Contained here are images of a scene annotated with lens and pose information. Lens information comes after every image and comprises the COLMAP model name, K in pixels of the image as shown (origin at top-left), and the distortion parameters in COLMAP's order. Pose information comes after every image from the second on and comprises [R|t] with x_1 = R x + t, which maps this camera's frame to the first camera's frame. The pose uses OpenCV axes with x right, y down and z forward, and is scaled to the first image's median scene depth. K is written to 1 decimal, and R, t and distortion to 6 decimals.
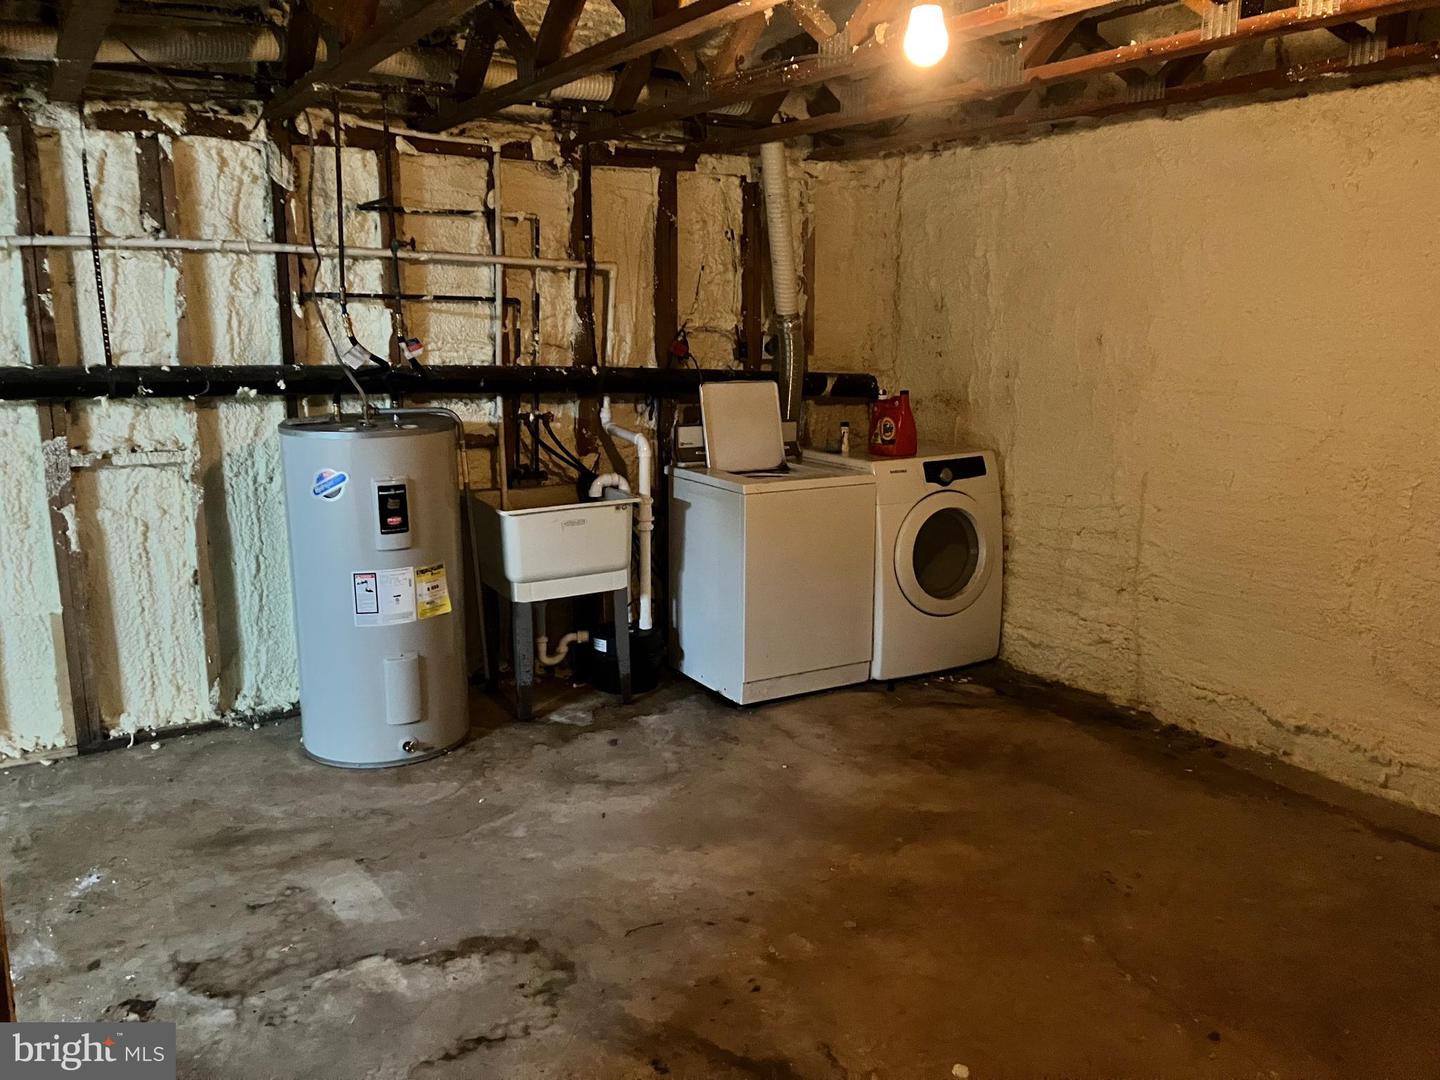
lens RADIAL K [[1177.0, 0, 730.9], [0, 1177.0, 535.1], [0, 0, 1]] dist [0.036424, -0.039203]
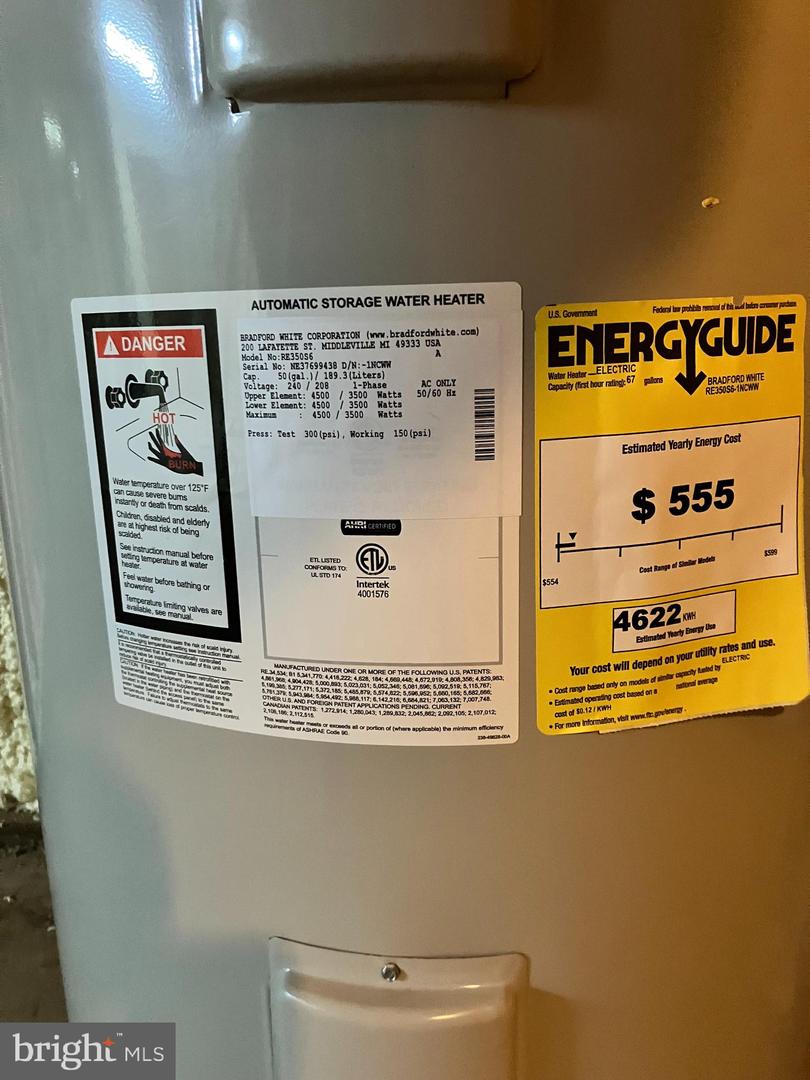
lens RADIAL K [[882.7, 0, 408.1], [0, 882.7, 543.3], [0, 0, 1]] dist [0.036424, -0.039203]
pose [[0.819069, 0.129326, -0.558928, -0.209426], [-0.098089, 0.991483, 0.085670, 0.041295], [0.565248, -0.015345, 0.824779, 0.848178]]
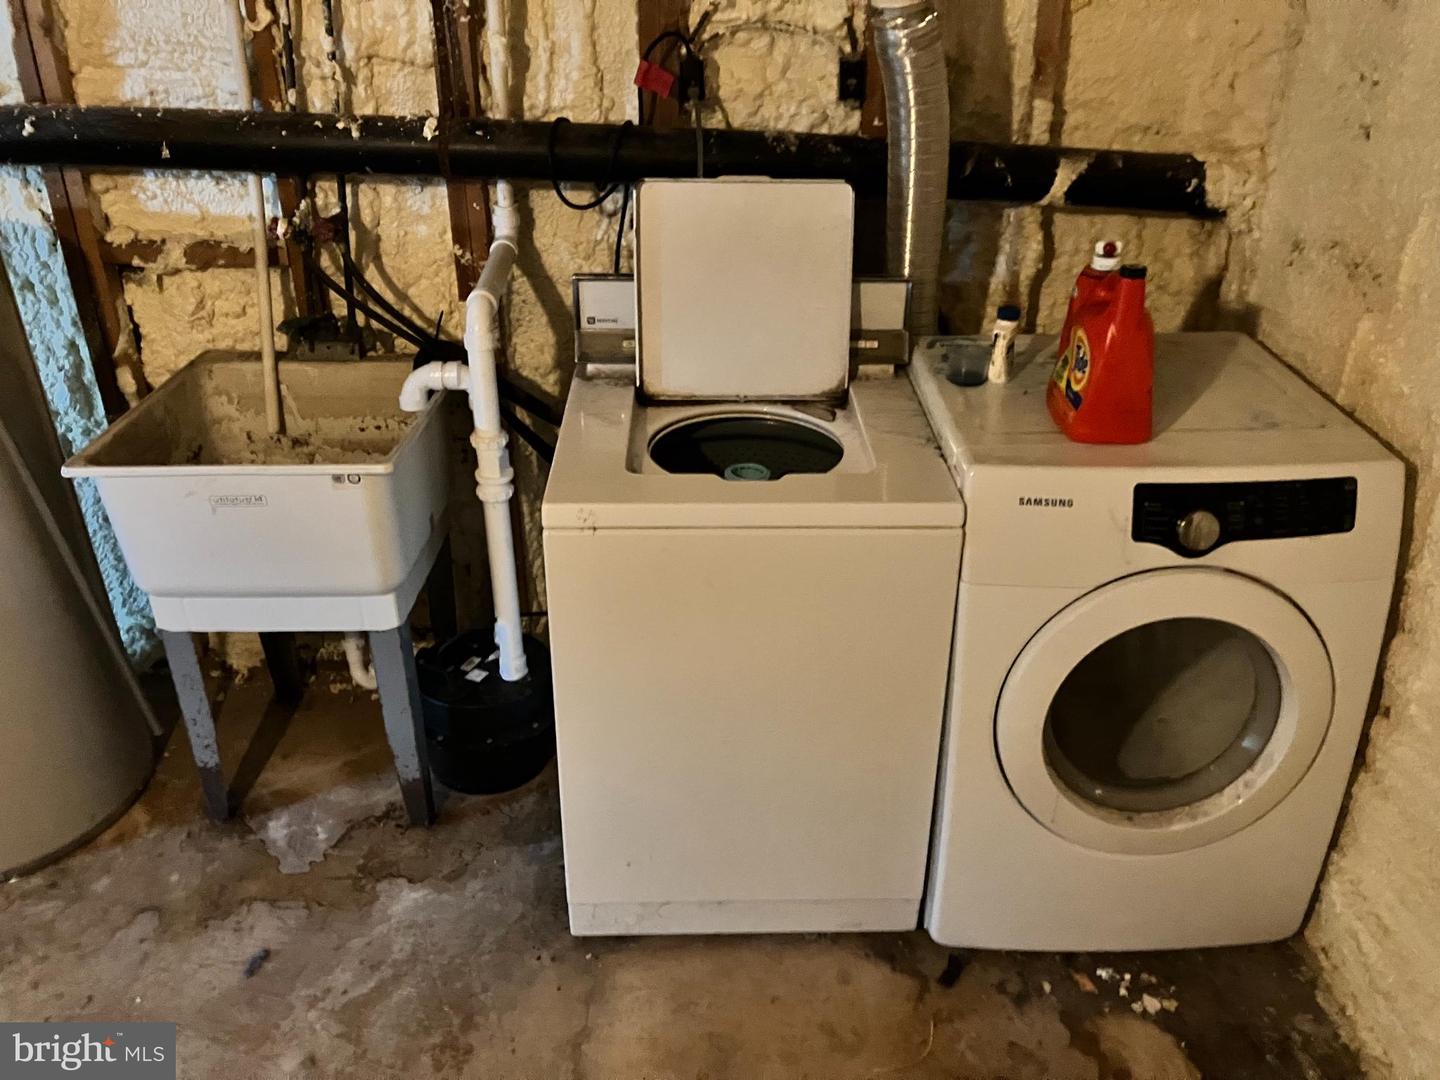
lens RADIAL K [[1177.0, 0, 727.6], [0, 1177.0, 524.4], [0, 0, 1]] dist [0.036424, -0.039203]
pose [[0.871085, 0.231178, -0.433322, 0.237827], [-0.093990, 0.944452, 0.314923, -0.167542], [0.482056, -0.233597, 0.844426, 0.711028]]
